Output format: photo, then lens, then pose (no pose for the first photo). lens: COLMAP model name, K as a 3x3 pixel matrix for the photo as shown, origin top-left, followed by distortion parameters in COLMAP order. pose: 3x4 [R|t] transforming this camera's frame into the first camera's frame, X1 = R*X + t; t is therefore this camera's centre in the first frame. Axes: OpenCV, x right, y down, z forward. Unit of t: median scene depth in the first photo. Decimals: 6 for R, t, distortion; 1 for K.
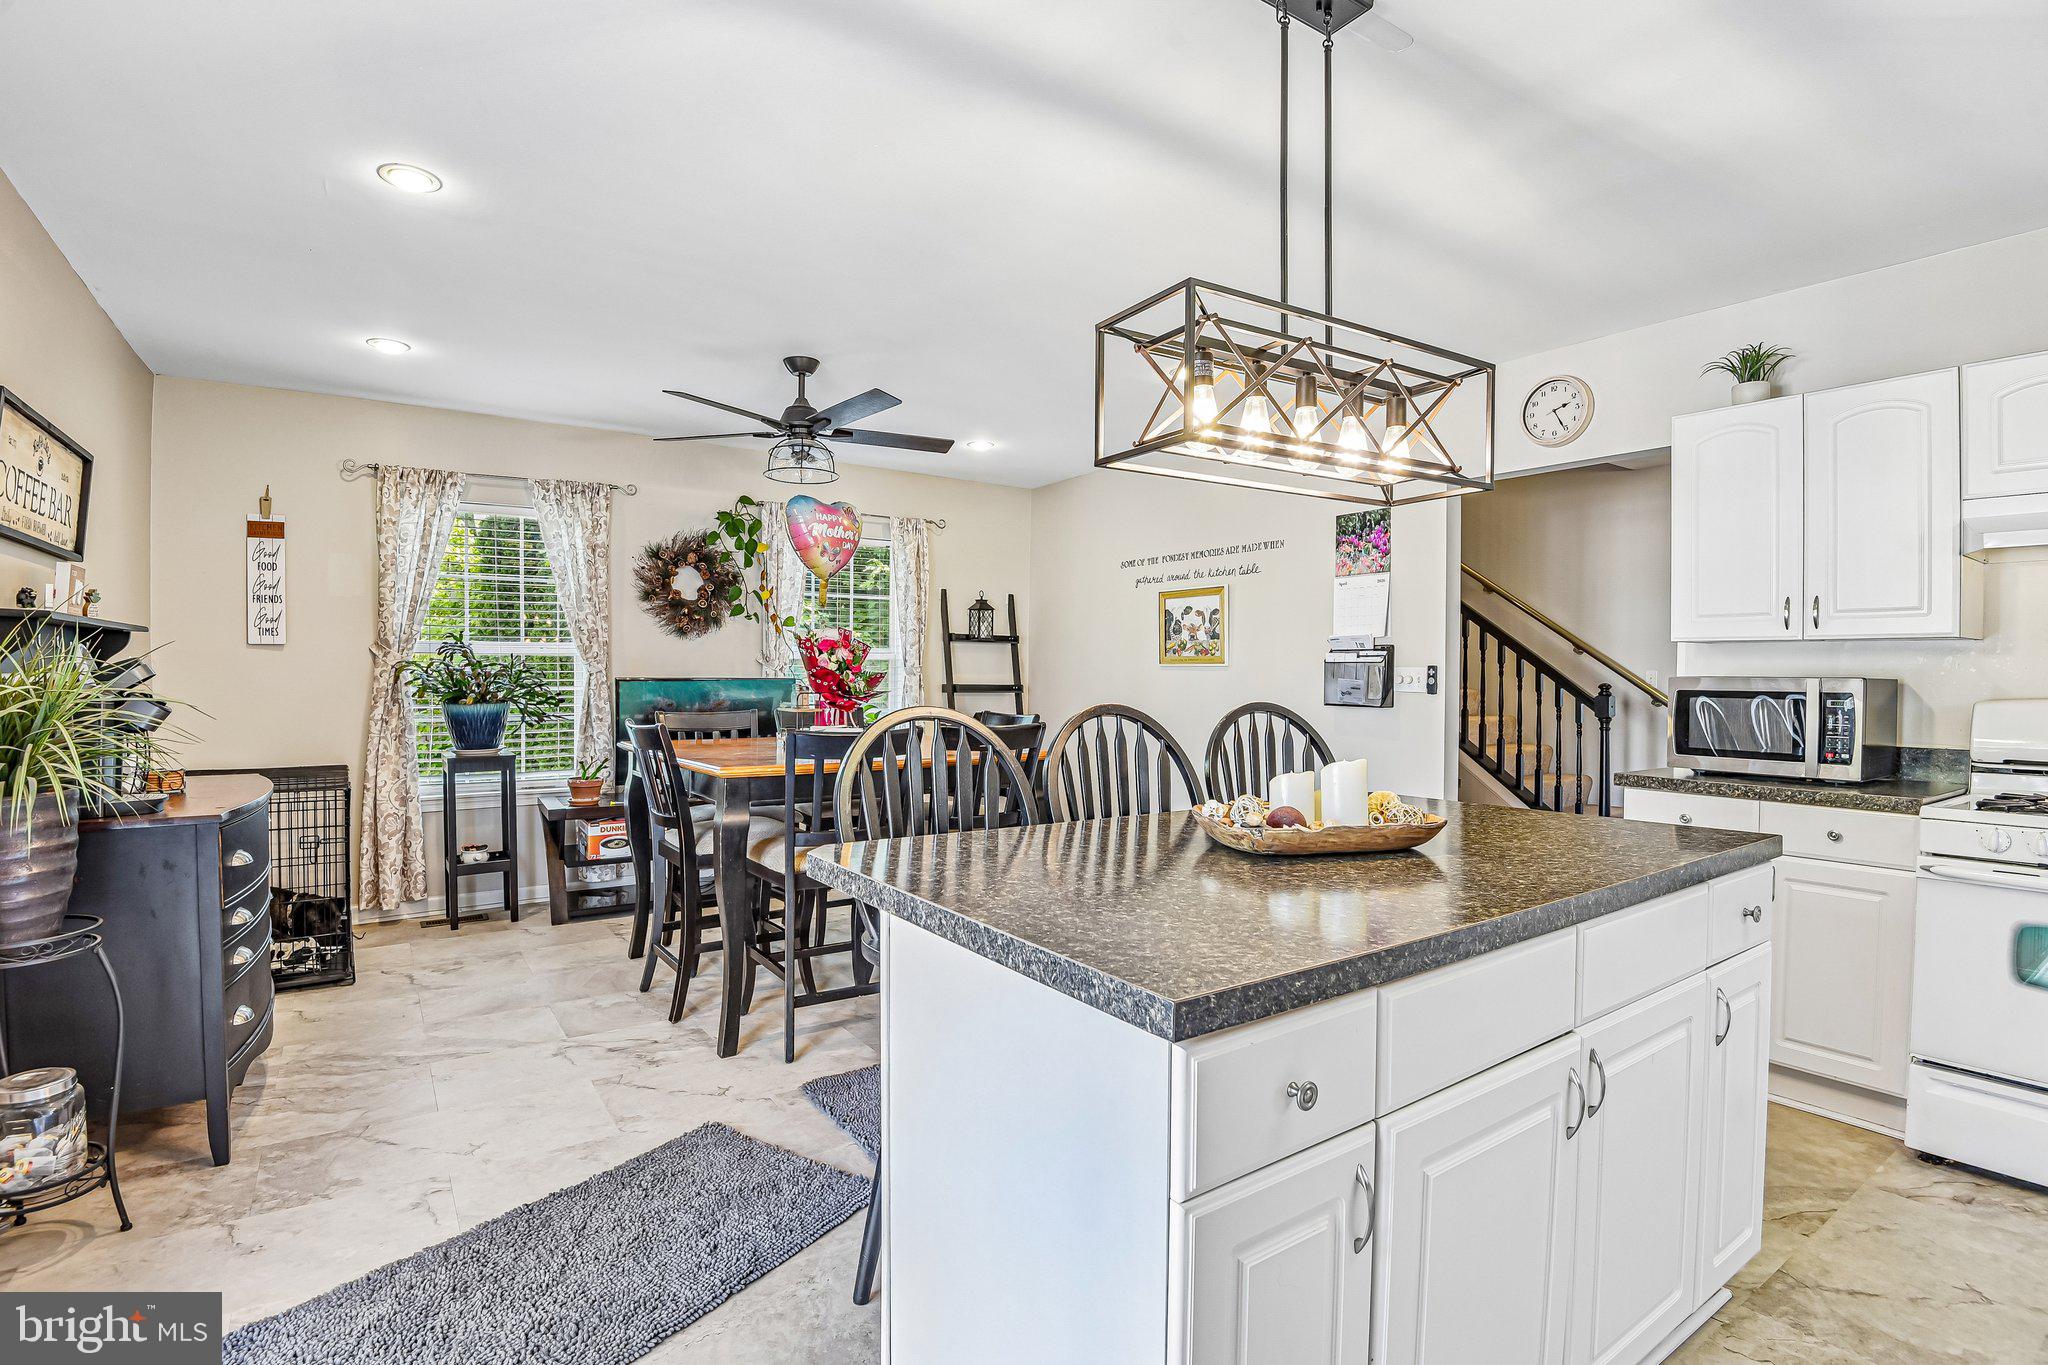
lens RADIAL K [[982.0, 0, 992.9], [0, 982.0, 681.9], [0, 0, 1]] dist [-0.000961, -0.029607]
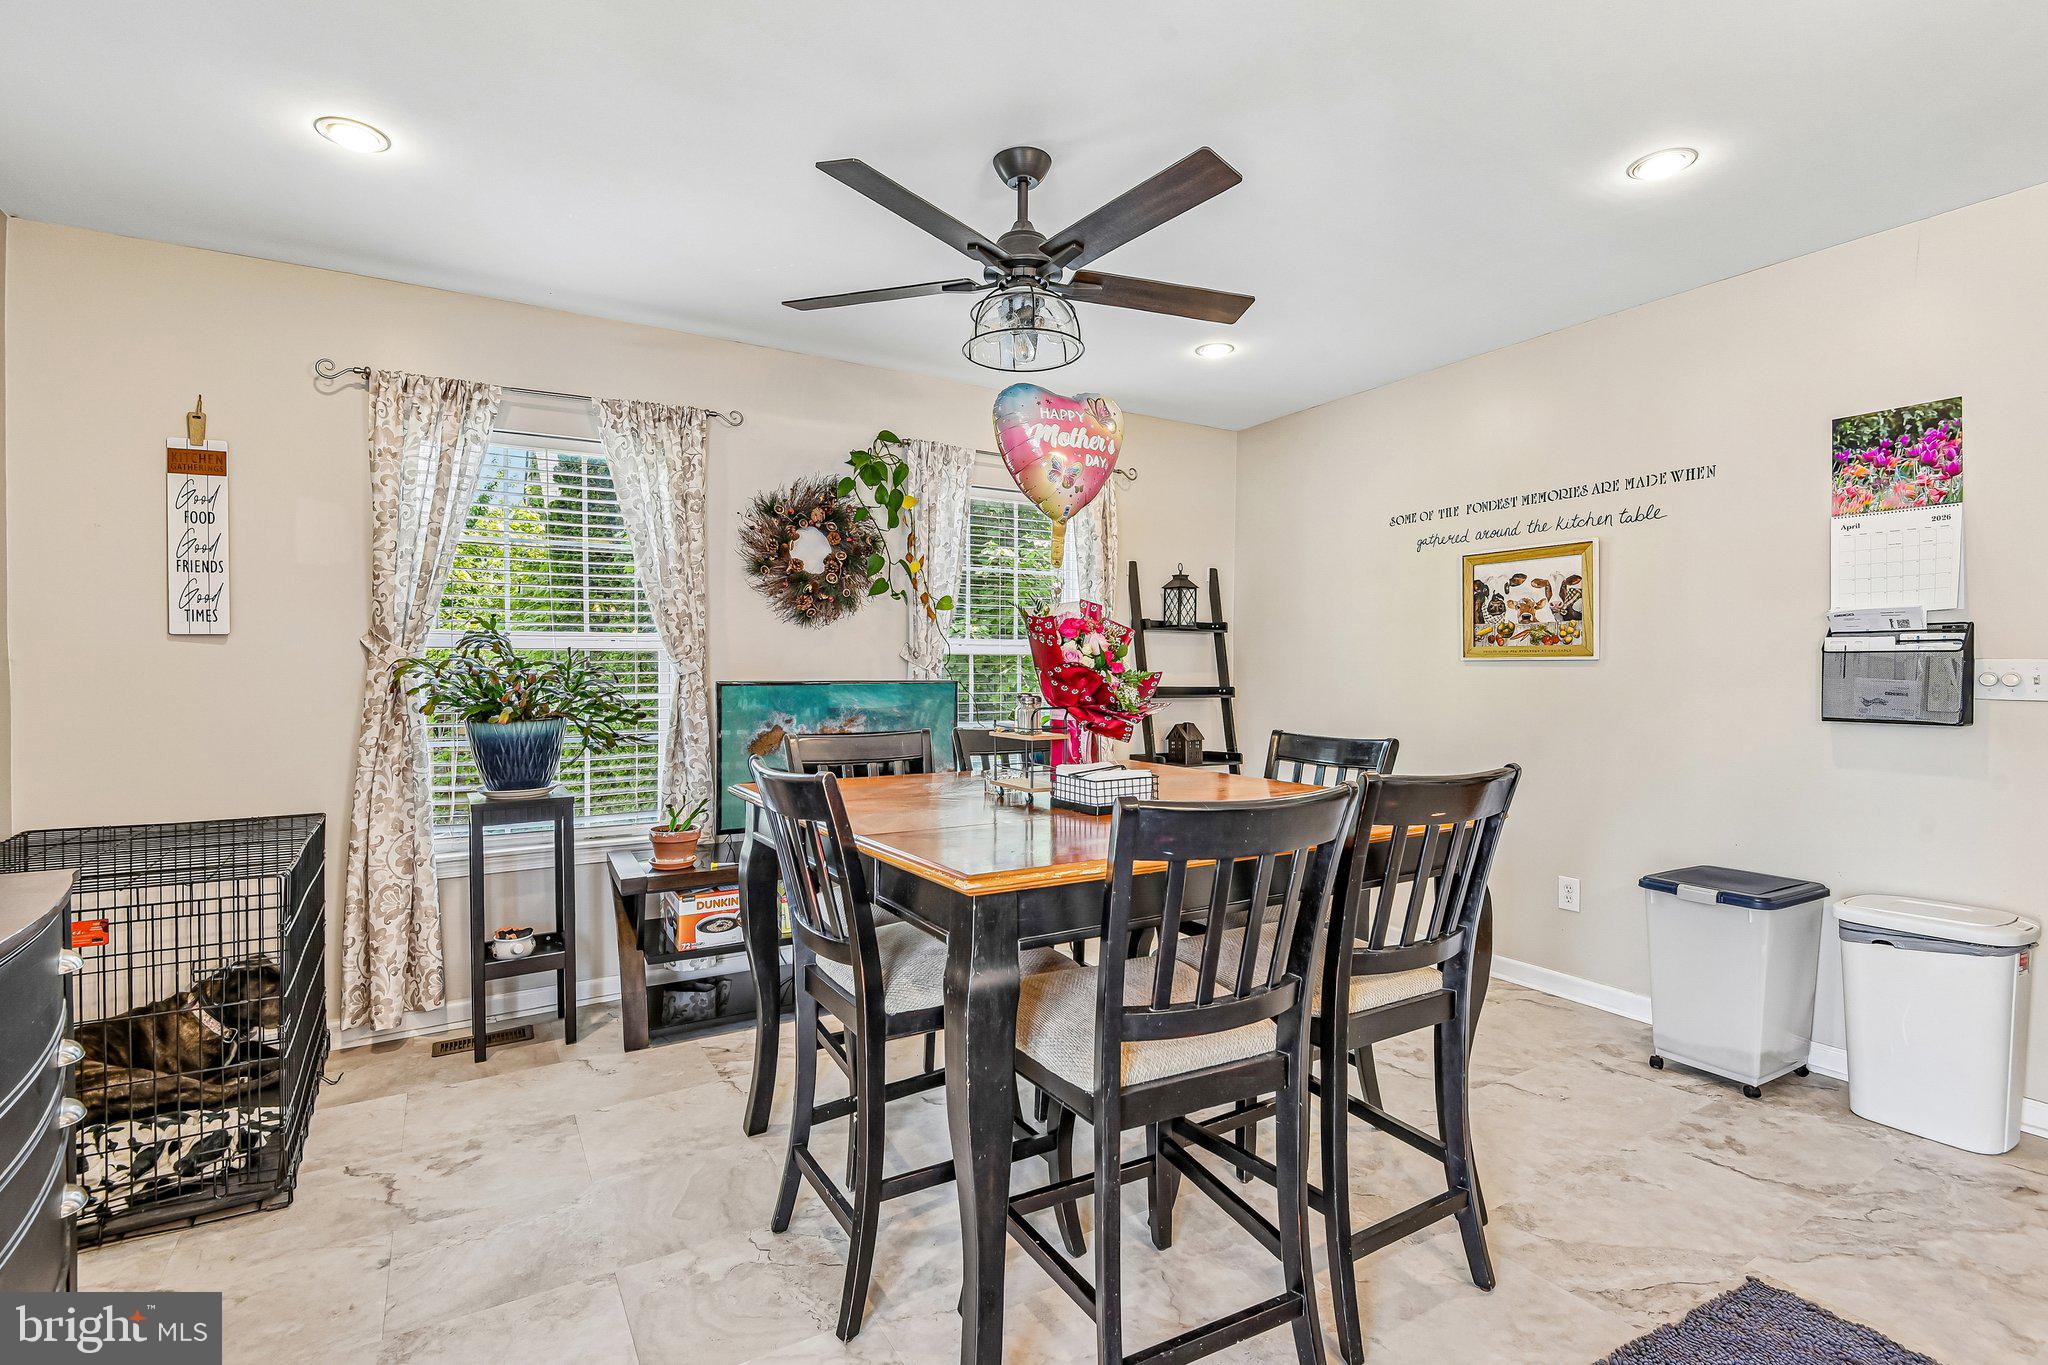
lens RADIAL K [[988.5, 0, 997.8], [0, 988.5, 672.9], [0, 0, 1]] dist [0.049735, -0.032023]
pose [[0.997558, -0.005349, -0.069641, -0.141259], [0.004857, 0.999962, -0.007227, -0.004477], [0.069677, 0.006871, 0.997546, 0.321007]]
